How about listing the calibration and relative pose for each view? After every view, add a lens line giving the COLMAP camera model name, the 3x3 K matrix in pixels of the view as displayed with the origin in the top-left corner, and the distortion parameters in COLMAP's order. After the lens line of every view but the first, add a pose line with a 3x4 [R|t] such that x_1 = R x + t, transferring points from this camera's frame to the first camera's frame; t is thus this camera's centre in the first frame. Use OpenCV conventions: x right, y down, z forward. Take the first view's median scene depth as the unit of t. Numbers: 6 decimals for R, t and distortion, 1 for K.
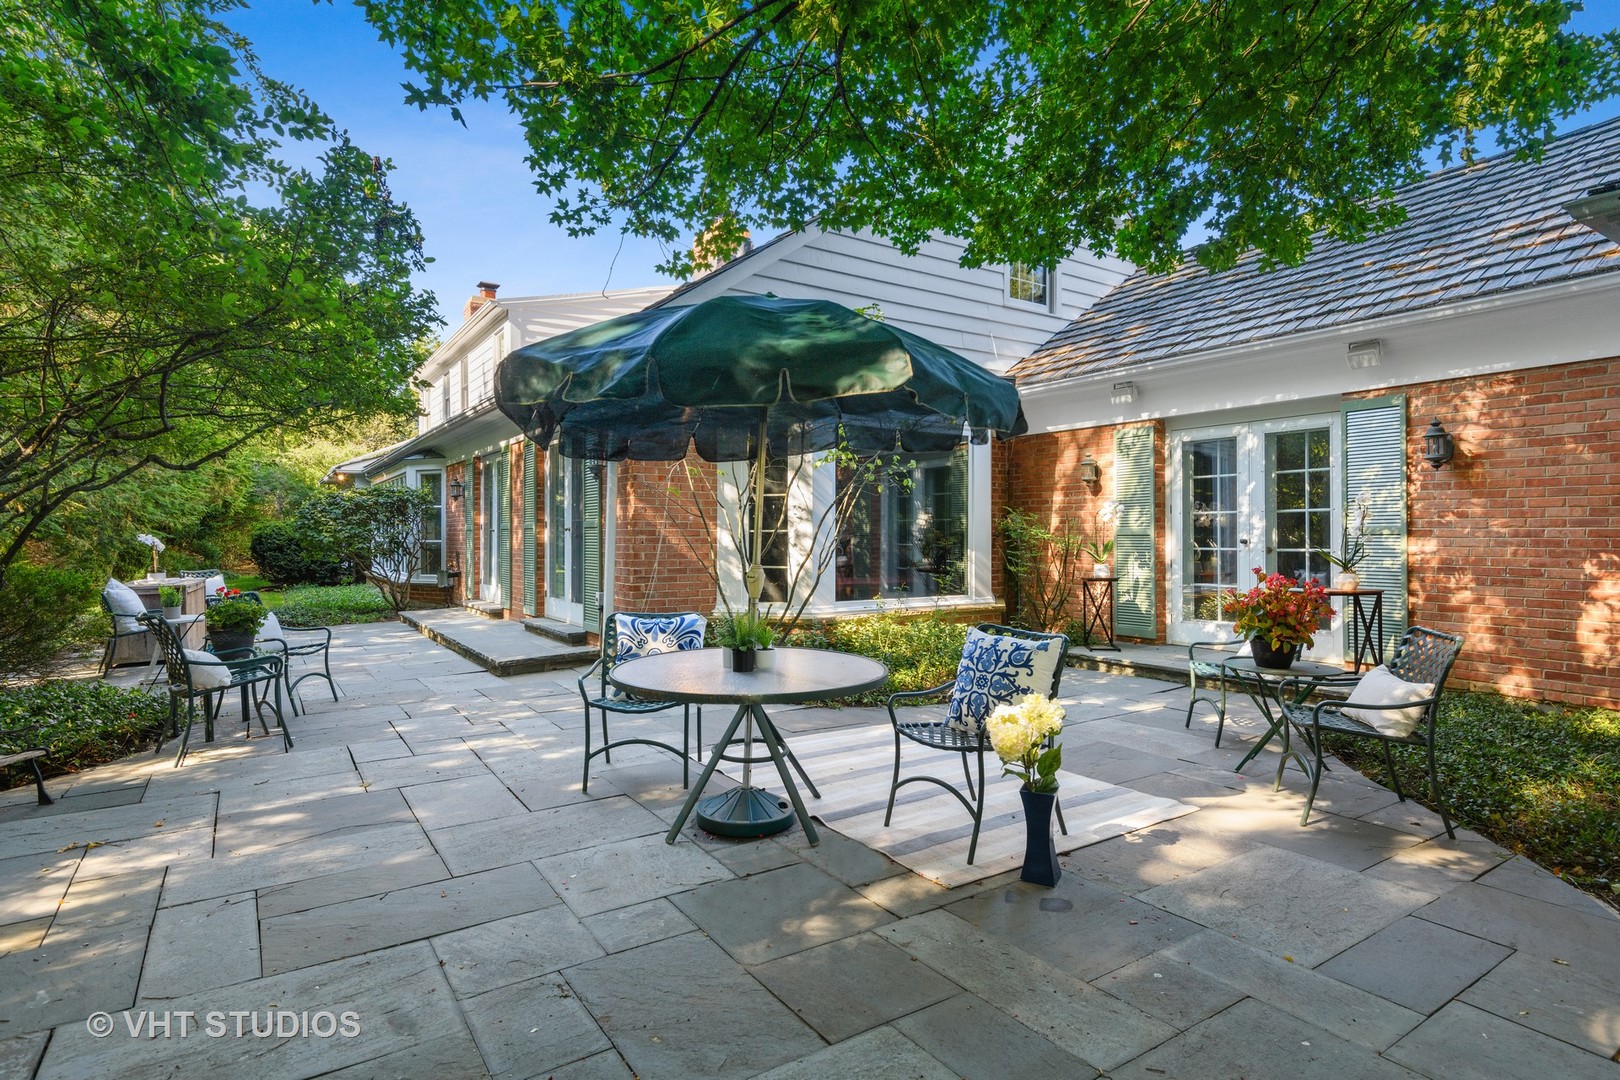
lens RADIAL K [[835.5, 0, 810.2], [0, 835.5, 532.6], [0, 0, 1]] dist [0.000943, -0.000488]
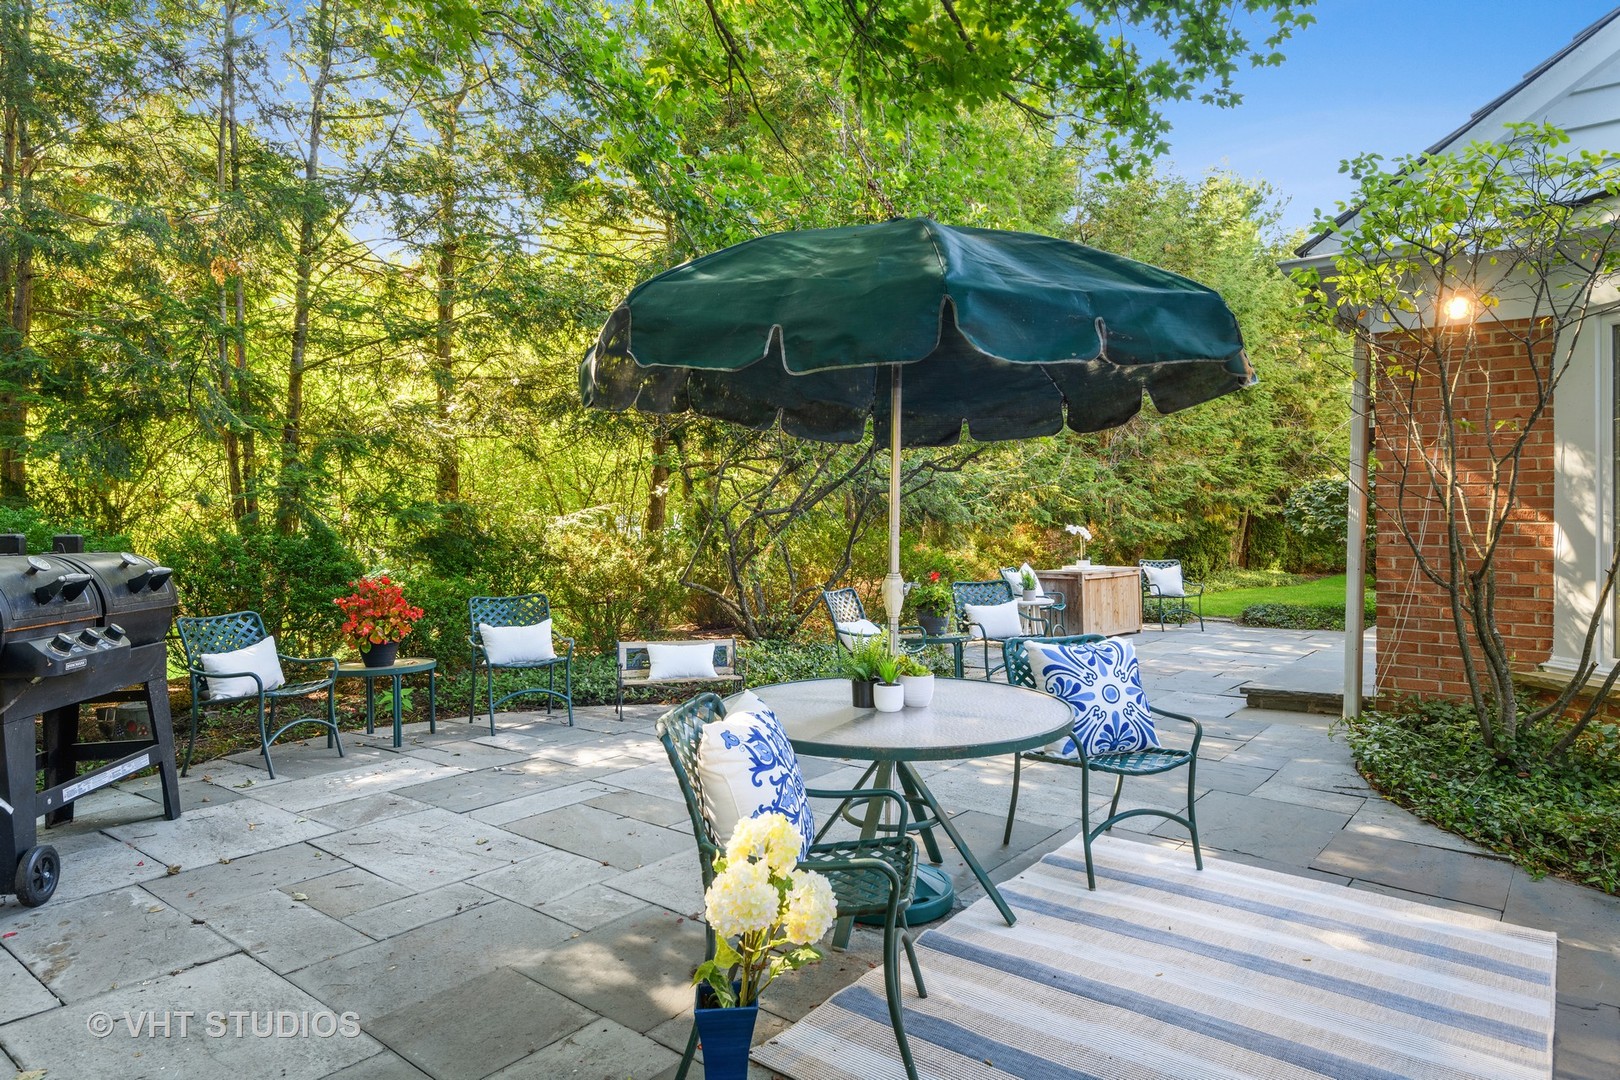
lens RADIAL K [[955.4, 0, 796.5], [0, 955.4, 524.8], [0, 0, 1]] dist [-0.003994, -0.000861]
pose [[0.295118, 0.003393, -0.955455, 0.260037], [0.001868, 0.999990, 0.004128, -0.004037], [0.955459, -0.003003, 0.295108, 0.227043]]
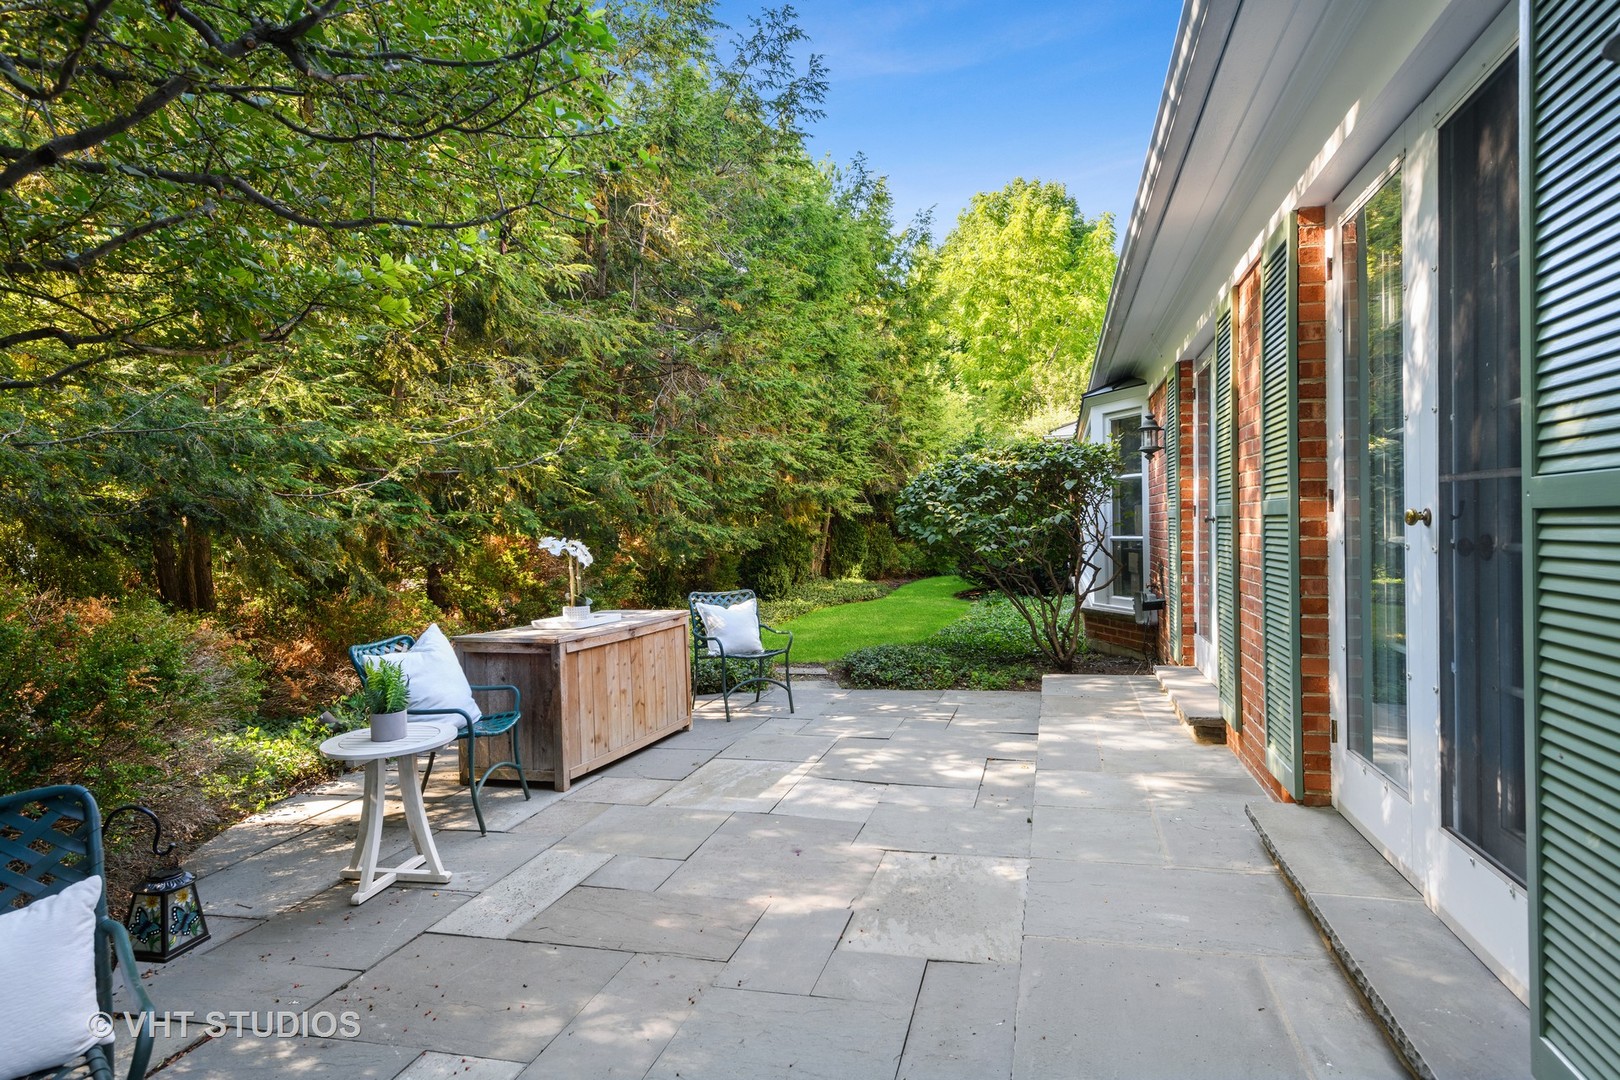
lens RADIAL K [[945.8, 0, 809.4], [0, 945.8, 532.3], [0, 0, 1]] dist [0.001342, 0.000431]
pose [[0.671357, -0.003054, -0.741128, -0.176158], [0.015885, 0.999821, 0.010270, -0.004021], [0.740964, -0.018667, 0.671285, 0.584533]]
